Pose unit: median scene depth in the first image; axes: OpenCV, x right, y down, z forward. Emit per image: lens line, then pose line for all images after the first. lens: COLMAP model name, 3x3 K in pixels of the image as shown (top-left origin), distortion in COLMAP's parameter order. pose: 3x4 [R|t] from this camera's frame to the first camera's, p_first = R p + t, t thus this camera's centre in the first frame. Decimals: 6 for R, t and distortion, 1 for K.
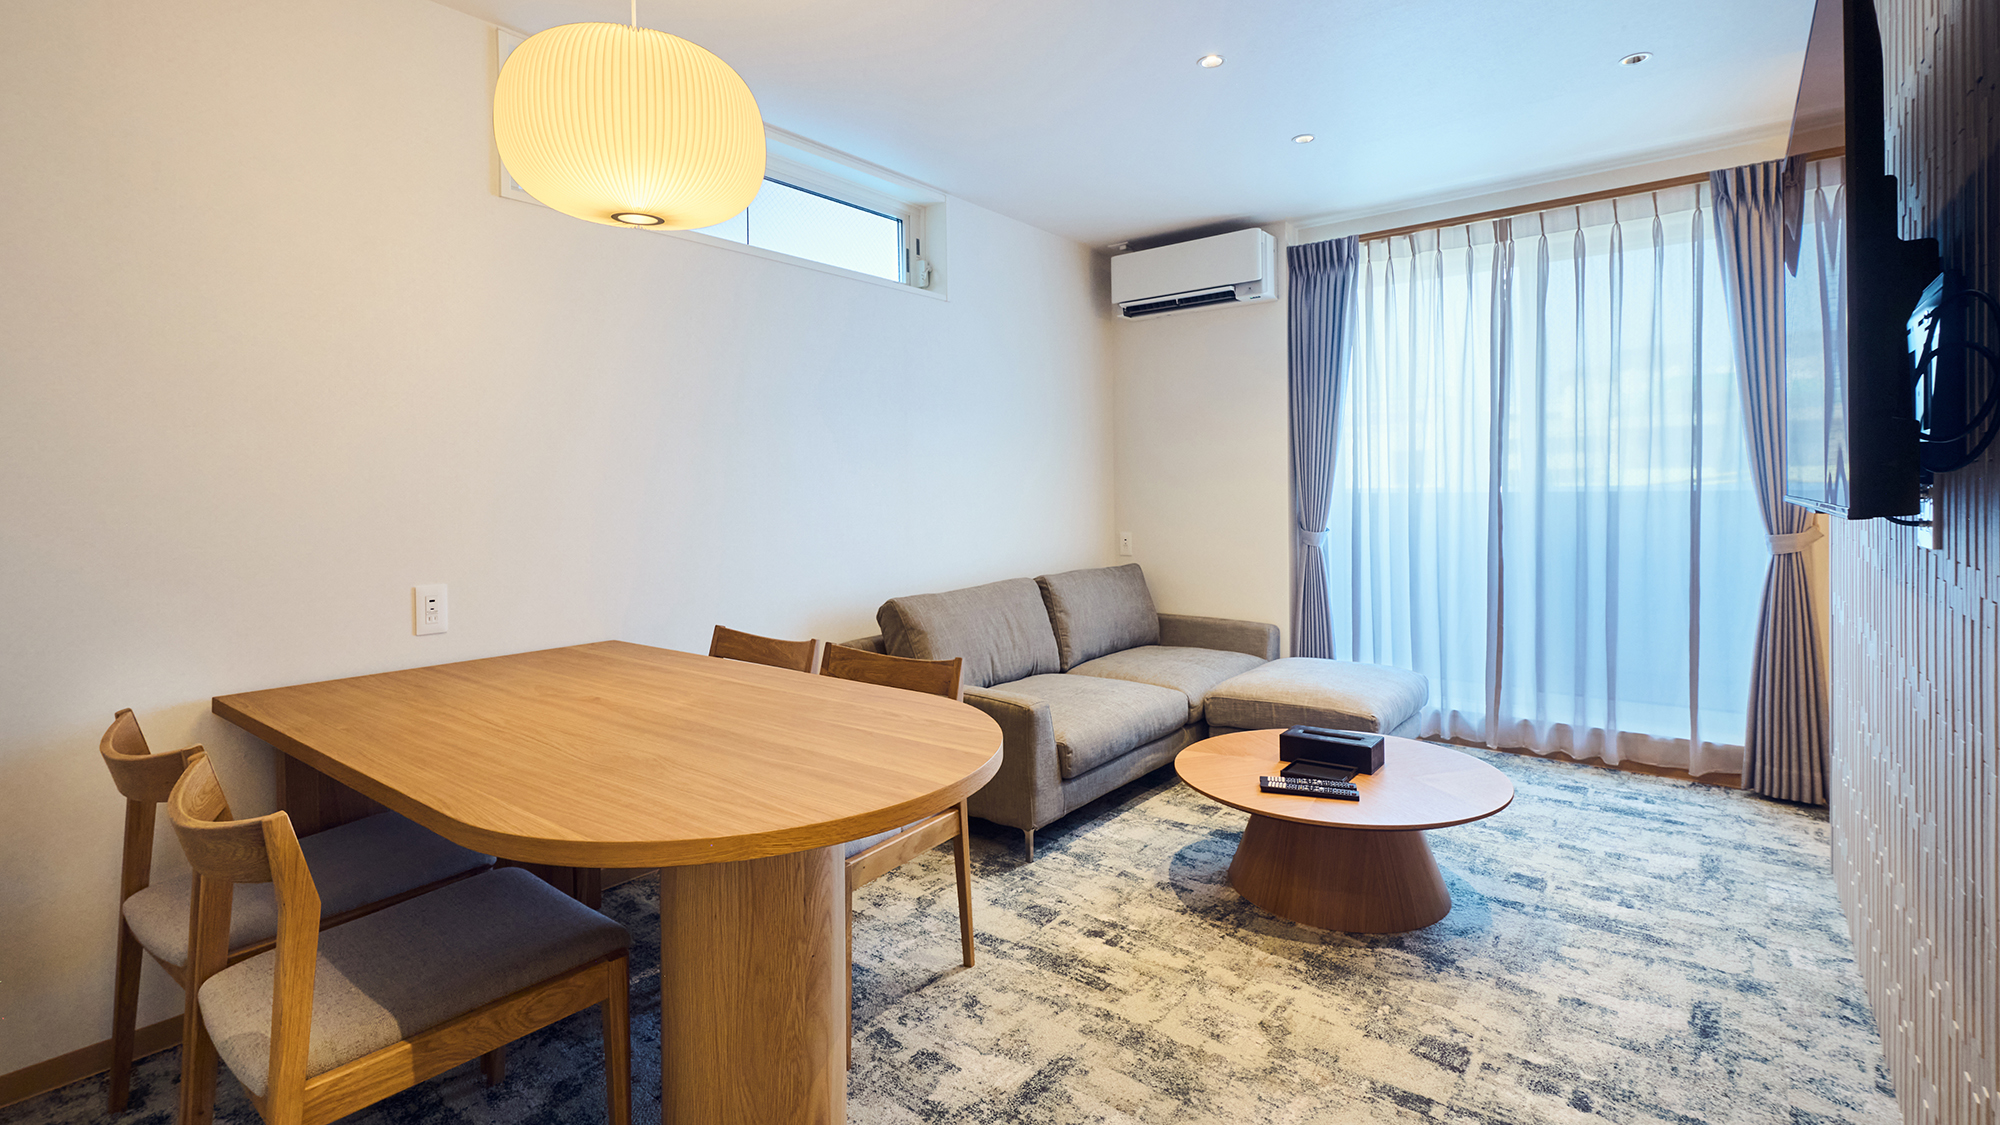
lens RADIAL K [[895.9, 0, 991.5], [0, 895.9, 705.4], [0, 0, 1]] dist [-0.002081, 0.000685]
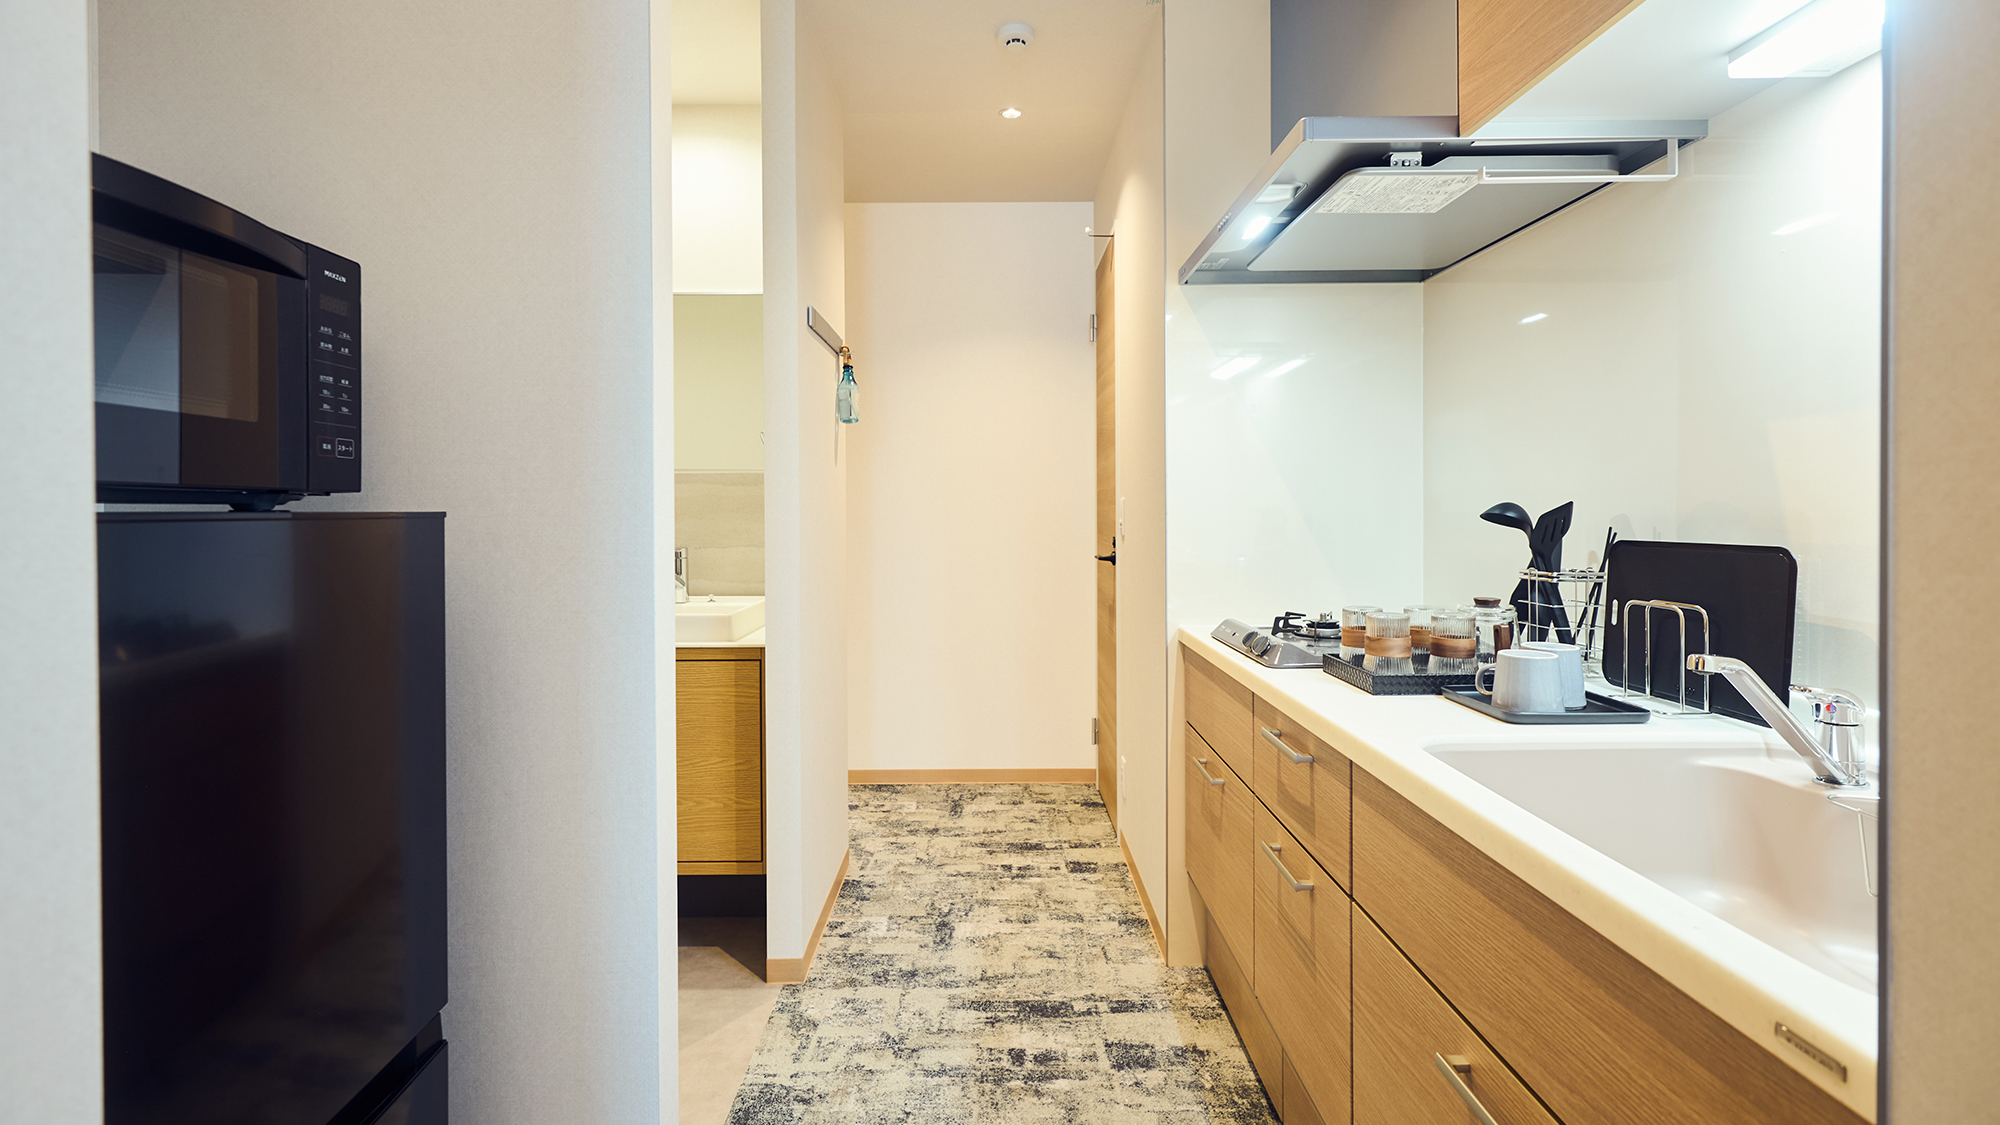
lens RADIAL K [[895.9, 0, 1000.8], [0, 895.9, 569.1], [0, 0, 1]] dist [-0.002081, 0.000685]
pose [[-0.774053, 0.054349, -0.630783, 1.385056], [-0.134497, 0.959452, 0.247713, -0.423953], [0.618669, 0.276581, -0.735358, 1.691636]]
